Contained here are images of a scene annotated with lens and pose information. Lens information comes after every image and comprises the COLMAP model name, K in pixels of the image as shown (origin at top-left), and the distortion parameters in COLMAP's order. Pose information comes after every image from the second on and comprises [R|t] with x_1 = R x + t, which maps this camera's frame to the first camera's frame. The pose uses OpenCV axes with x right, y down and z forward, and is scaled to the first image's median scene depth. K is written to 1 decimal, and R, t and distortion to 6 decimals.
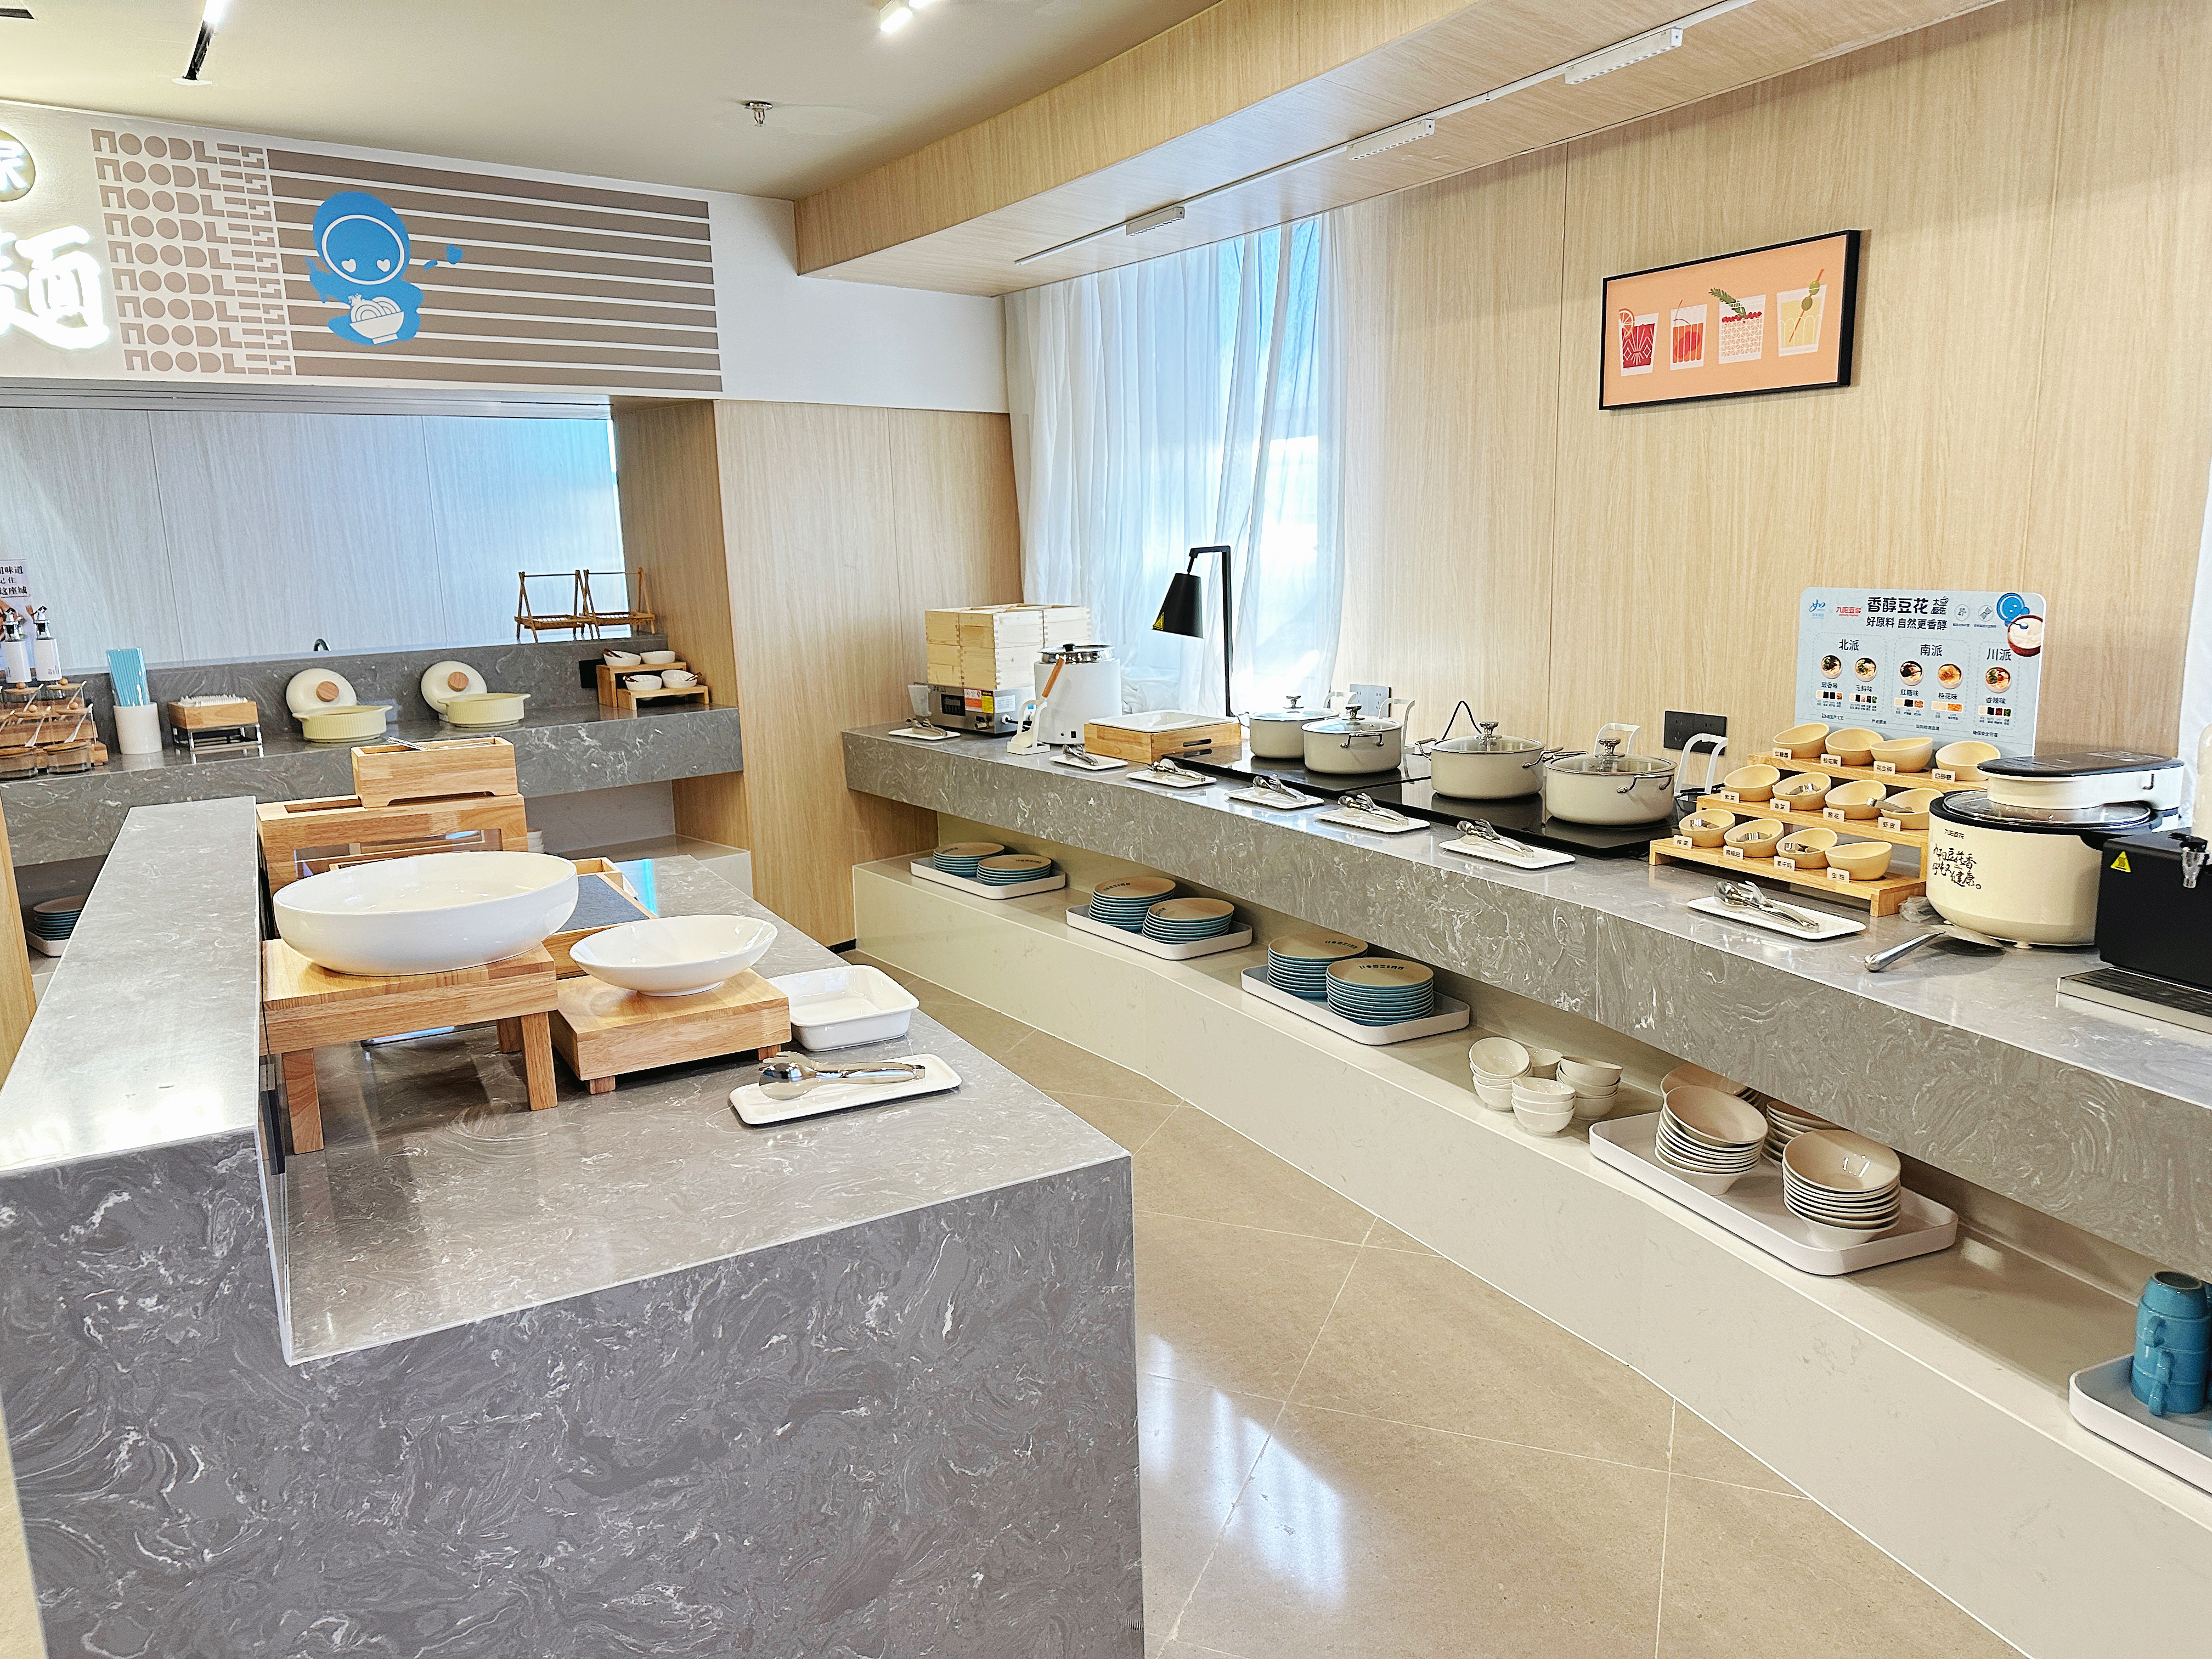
lens RADIAL K [[1502.4, 0, 1106.0], [0, 1502.4, 829.5], [0, 0, 1]] dist [0.006090, -0.020505]
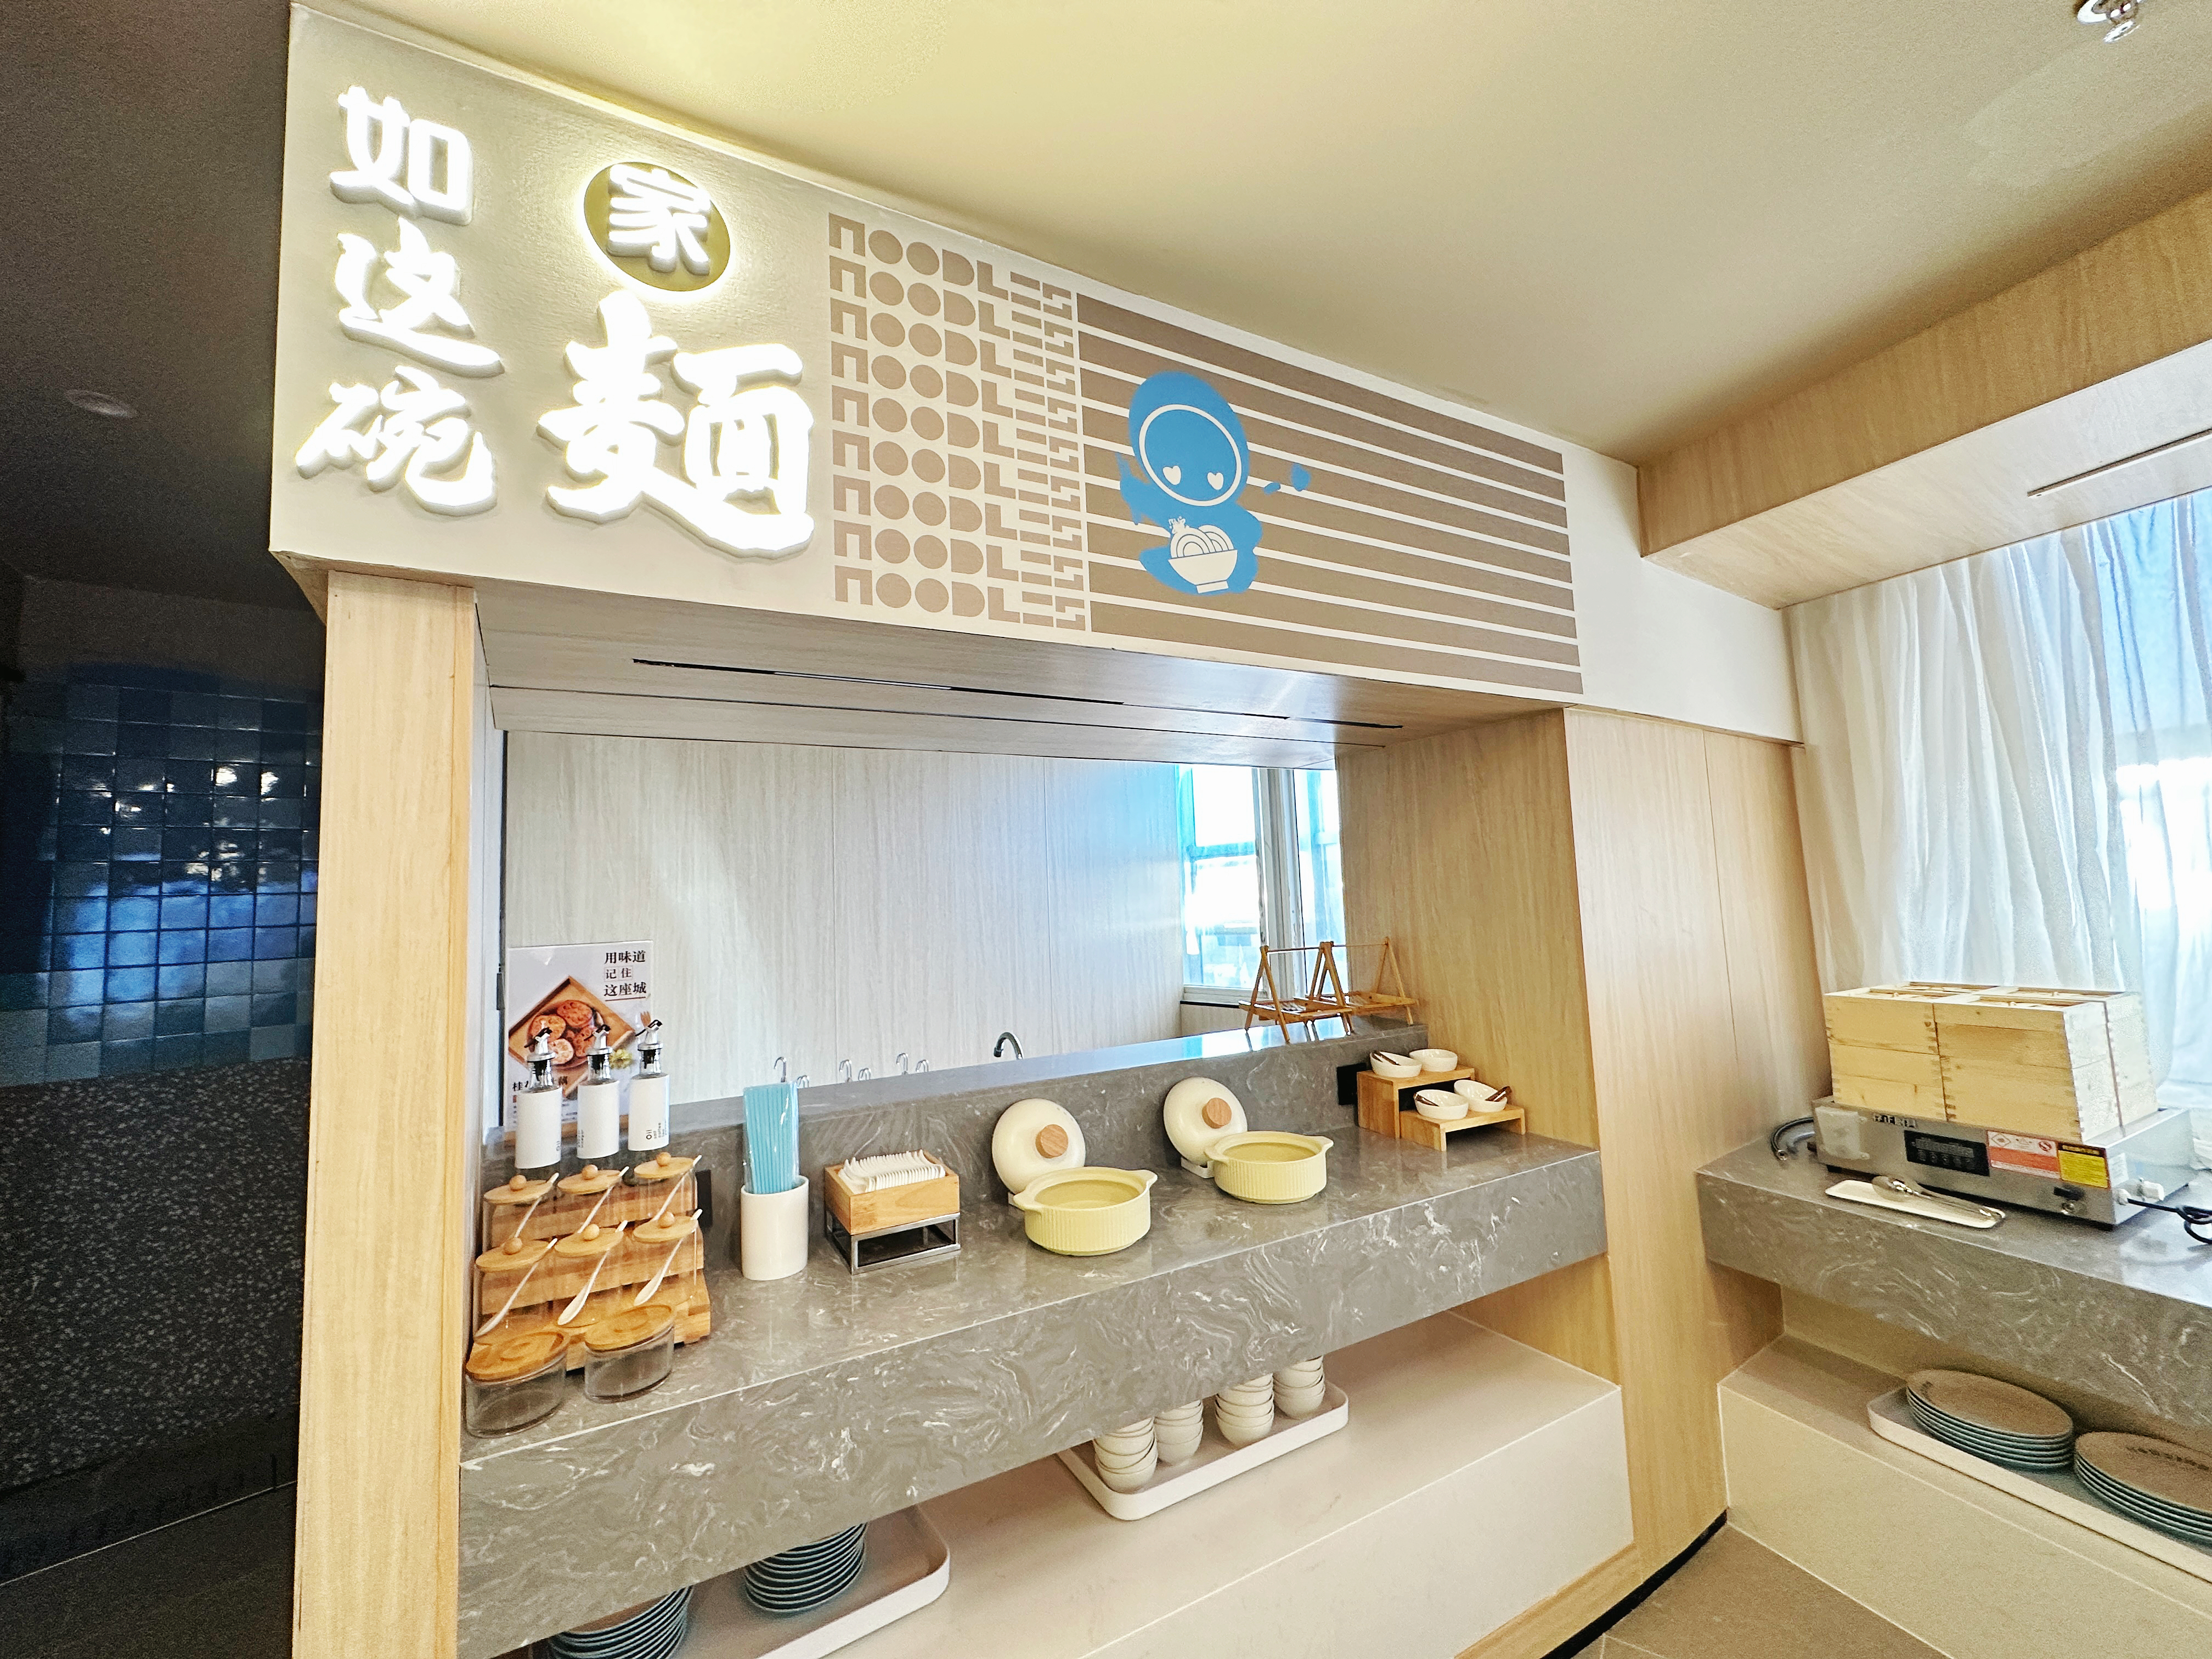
lens RADIAL K [[826.1, 0, 1106.0], [0, 826.1, 829.5], [0, 0, 1]] dist [-0.013246, 0.000092]
pose [[0.975856, -0.030949, -0.216209, -0.454083], [-0.029753, 0.961845, -0.271971, -0.136220], [0.216377, 0.271838, 0.937702, 0.700167]]
